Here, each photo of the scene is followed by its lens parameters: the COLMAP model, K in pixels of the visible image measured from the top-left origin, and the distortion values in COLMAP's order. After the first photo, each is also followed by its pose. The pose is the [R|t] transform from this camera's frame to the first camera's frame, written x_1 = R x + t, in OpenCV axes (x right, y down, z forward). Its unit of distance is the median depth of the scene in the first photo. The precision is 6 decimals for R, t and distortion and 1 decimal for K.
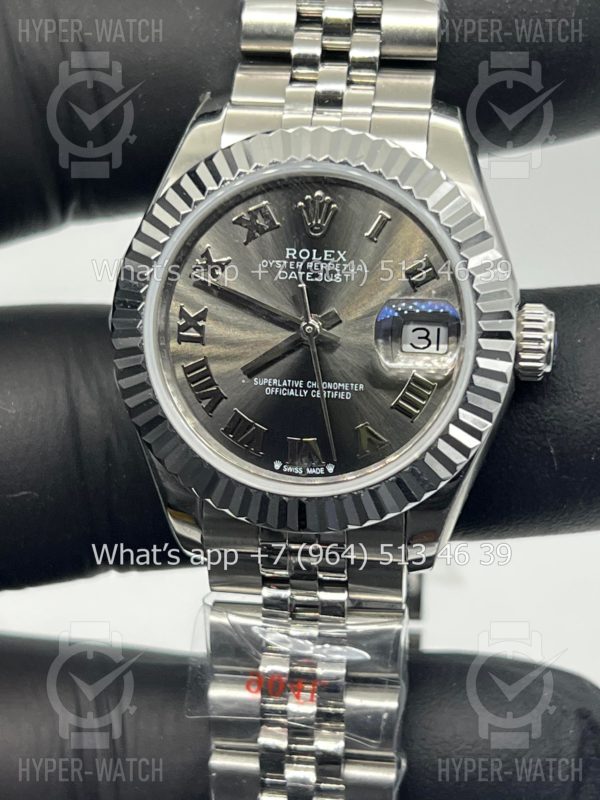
lens RADIAL K [[1770.5, 0, 300.7], [0, 1770.5, 381.2], [0, 0, 1]] dist [0.095226, -0.465438]
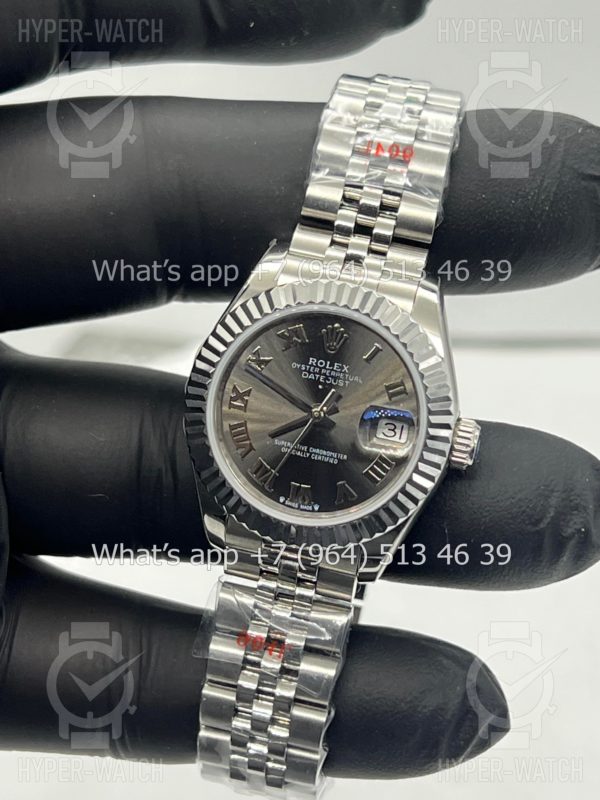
lens RADIAL K [[1843.6, 0, 300.0], [0, 1843.6, 400.0], [0, 0, 1]] dist [0.166943, -0.614140]
pose [[0.988027, 0.154281, -0.000740, -0.009823], [-0.154221, 0.987759, 0.023421, -0.074838], [0.004344, -0.023027, 0.999725, -0.559878]]
